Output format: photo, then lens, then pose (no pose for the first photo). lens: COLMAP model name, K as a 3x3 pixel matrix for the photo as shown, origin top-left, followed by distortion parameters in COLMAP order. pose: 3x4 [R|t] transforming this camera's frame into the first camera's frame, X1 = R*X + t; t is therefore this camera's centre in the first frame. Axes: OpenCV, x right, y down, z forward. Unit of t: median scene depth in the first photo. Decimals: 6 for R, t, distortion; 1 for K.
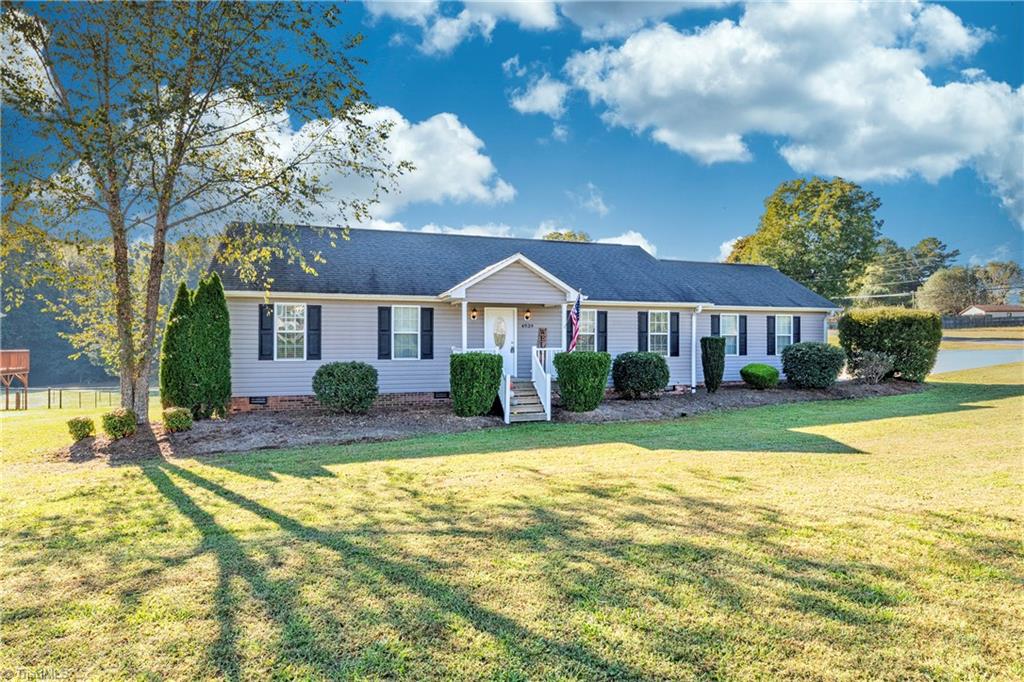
lens RADIAL K [[560.6, 0, 512.2], [0, 560.6, 333.6], [0, 0, 1]] dist [-0.013658, -0.001021]
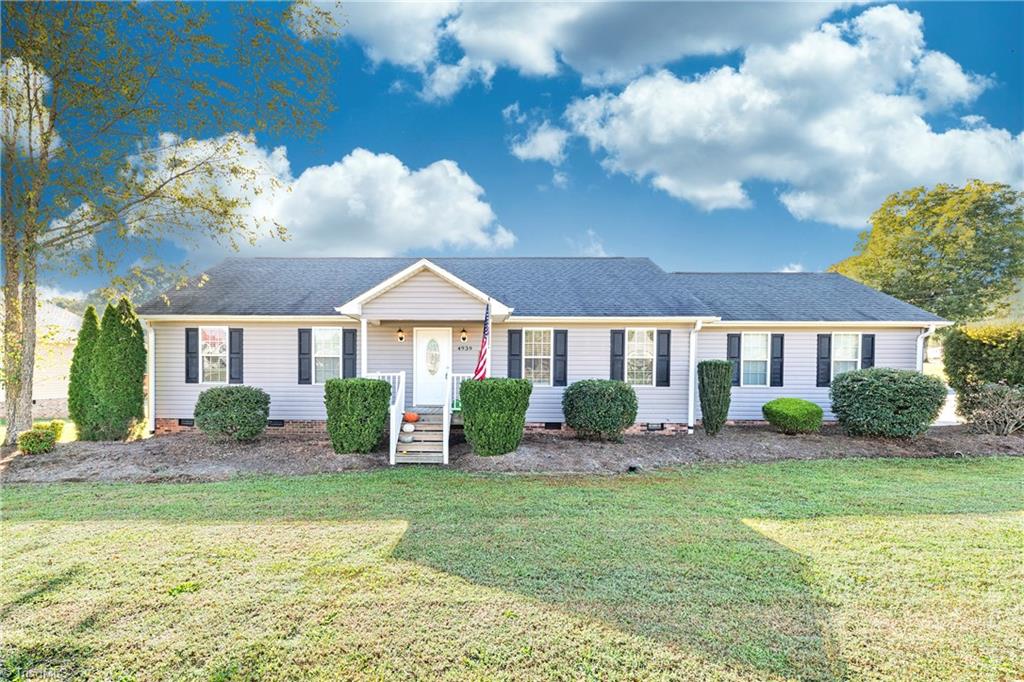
lens RADIAL K [[414.7, 0, 501.9], [0, 414.7, 379.0], [0, 0, 1]] dist [-0.002353, -0.000328]
pose [[0.944763, 0.010753, -0.327577, 0.266197], [-0.000914, 0.999544, 0.030174, 0.012969], [0.327752, -0.028207, 0.944343, 0.376179]]
